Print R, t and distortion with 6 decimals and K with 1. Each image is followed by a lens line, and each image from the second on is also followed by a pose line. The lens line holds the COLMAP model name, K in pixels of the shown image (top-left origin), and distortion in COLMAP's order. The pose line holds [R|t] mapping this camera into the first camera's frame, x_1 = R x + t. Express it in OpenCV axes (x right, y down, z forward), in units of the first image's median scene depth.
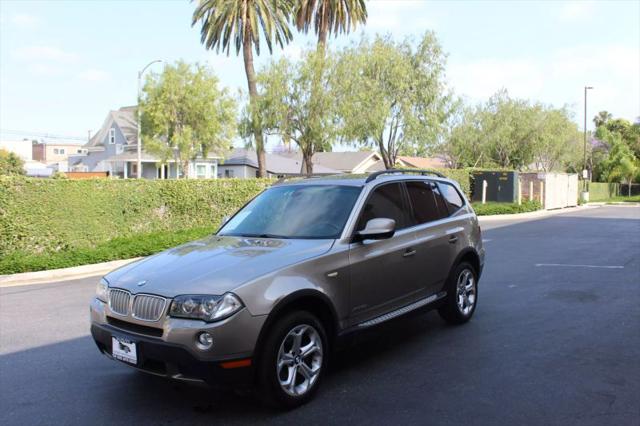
lens RADIAL K [[581.0, 0, 322.9], [0, 581.0, 204.6], [0, 0, 1]] dist [-0.179311, 0.209371]
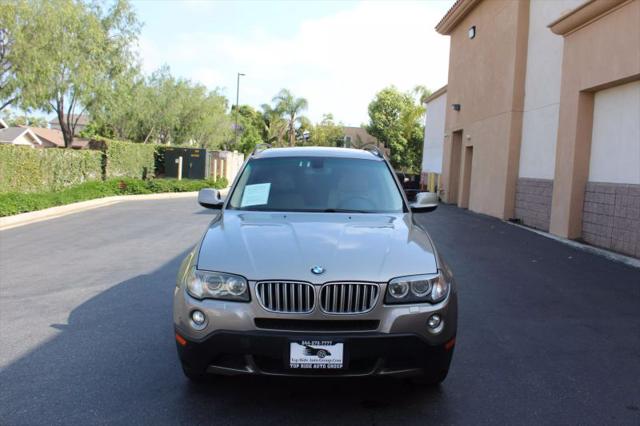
lens RADIAL K [[581.0, 0, 322.9], [0, 581.0, 204.6], [0, 0, 1]] dist [-0.179311, 0.209371]
pose [[0.771036, -0.005565, 0.636767, -0.162610], [-0.019653, 0.999278, 0.032530, 0.003329], [-0.636488, -0.037596, 0.770370, 0.070890]]
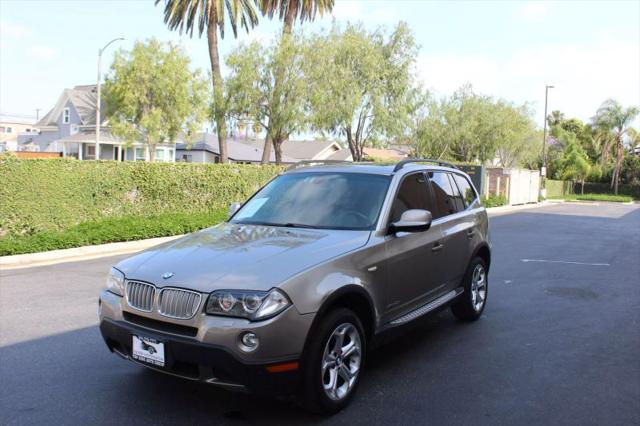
lens RADIAL K [[581.0, 0, 322.9], [0, 581.0, 204.6], [0, 0, 1]] dist [-0.179311, 0.209371]
pose [[0.995772, 0.028659, 0.087276, -0.030657], [-0.030269, 0.999394, 0.017183, 0.000843], [-0.086731, -0.019753, 0.996036, 0.017443]]
